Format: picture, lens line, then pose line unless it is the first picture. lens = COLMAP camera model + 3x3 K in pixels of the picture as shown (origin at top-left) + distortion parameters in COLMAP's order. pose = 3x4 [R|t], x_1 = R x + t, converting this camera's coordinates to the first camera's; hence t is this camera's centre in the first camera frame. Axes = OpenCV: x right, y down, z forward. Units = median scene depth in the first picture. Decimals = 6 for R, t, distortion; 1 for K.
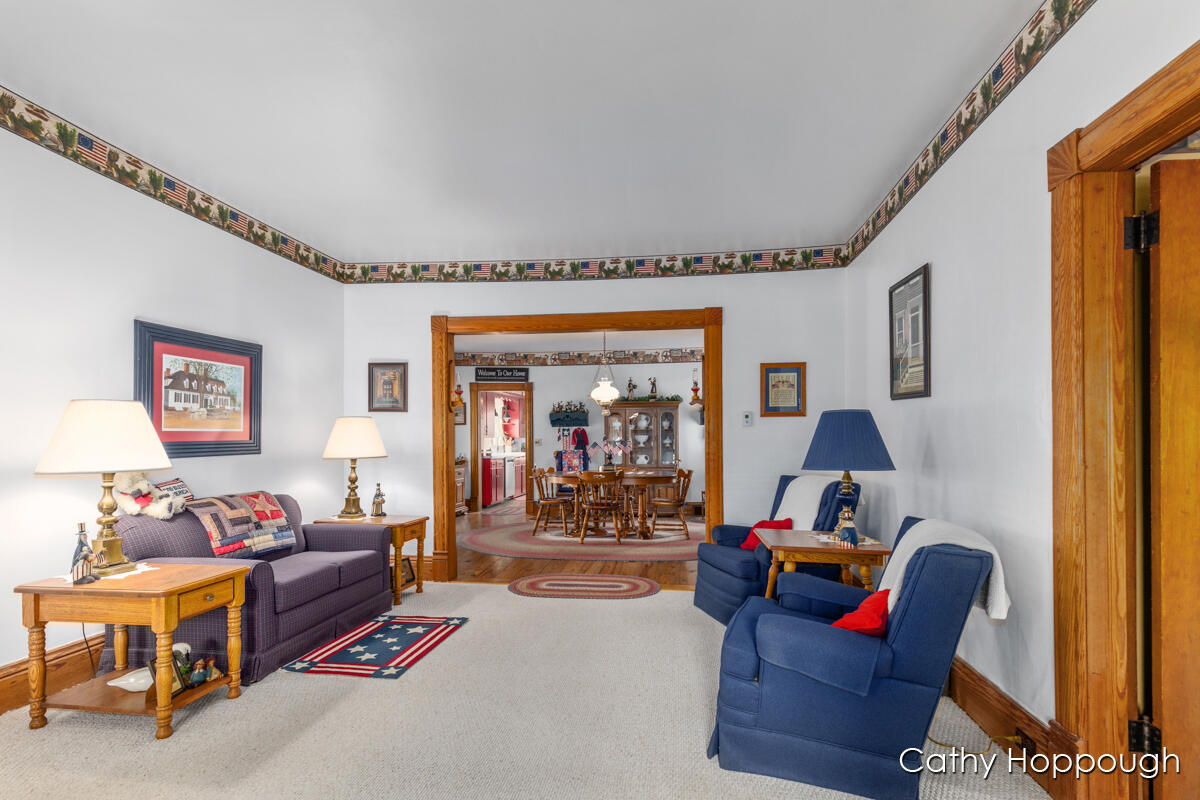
lens RADIAL K [[548.8, 0, 599.2], [0, 548.8, 399.9], [0, 0, 1]] dist [0.000196, 0.000031]
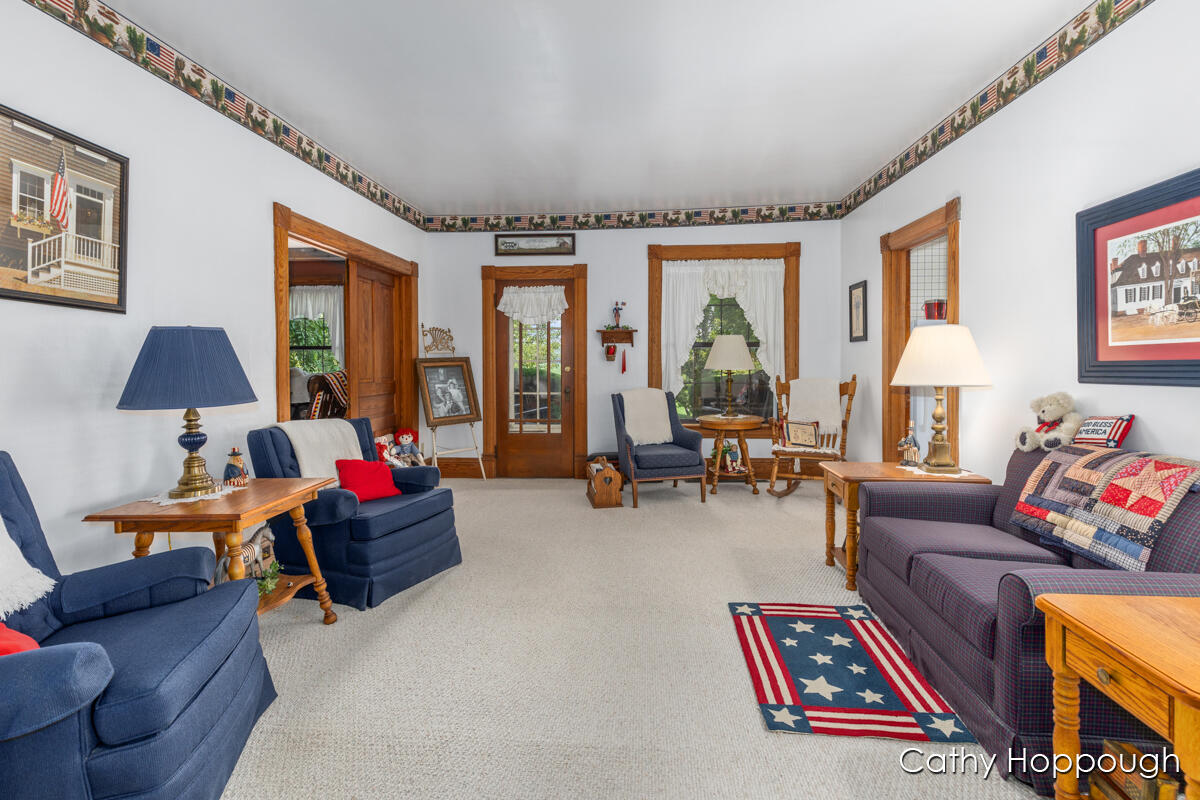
lens RADIAL K [[548.8, 0, 602.5], [0, 548.8, 399.6], [0, 0, 1]] dist [0.000196, 0.000031]
pose [[-0.998092, 0.010699, -0.060808, -0.073778], [0.011049, 0.999924, -0.005435, 0.121332], [0.060745, -0.006097, -0.998135, 1.647587]]
